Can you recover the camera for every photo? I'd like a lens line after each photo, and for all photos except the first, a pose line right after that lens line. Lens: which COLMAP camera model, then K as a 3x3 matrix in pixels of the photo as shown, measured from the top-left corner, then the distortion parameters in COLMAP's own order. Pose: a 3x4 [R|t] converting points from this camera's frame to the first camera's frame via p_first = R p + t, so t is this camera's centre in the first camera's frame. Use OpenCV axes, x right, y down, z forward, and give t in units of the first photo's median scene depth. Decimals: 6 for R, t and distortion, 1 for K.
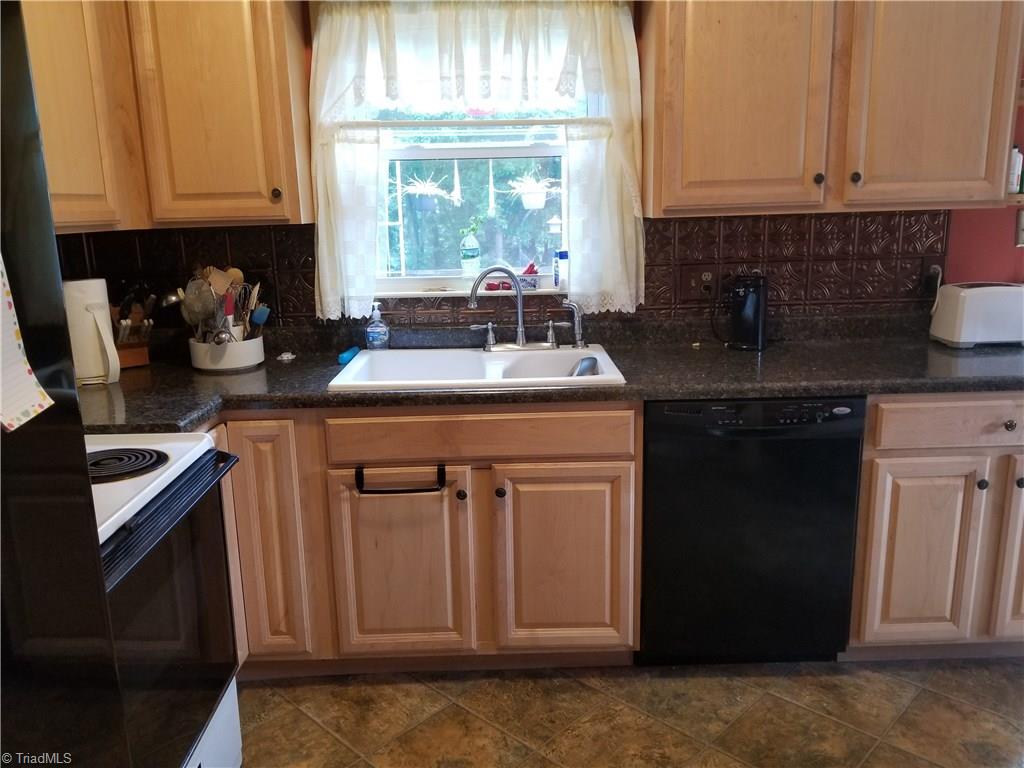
lens RADIAL K [[807.4, 0, 505.4], [0, 807.4, 376.2], [0, 0, 1]] dist [0.052701, -0.075970]
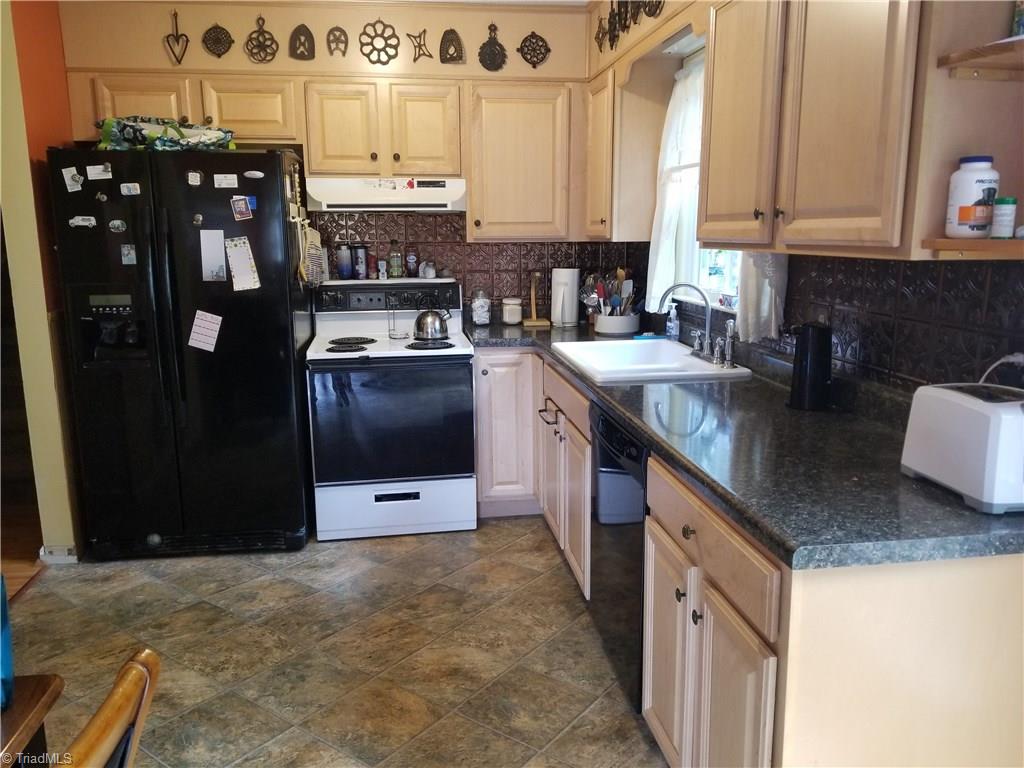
lens RADIAL K [[807.4, 0, 527.8], [0, 807.4, 363.2], [0, 0, 1]] dist [0.052701, -0.075970]
pose [[0.140136, 0.187334, -0.972249, 1.274207], [-0.199289, 0.967179, 0.157633, -0.182940], [0.969869, 0.171668, 0.172871, 0.661527]]
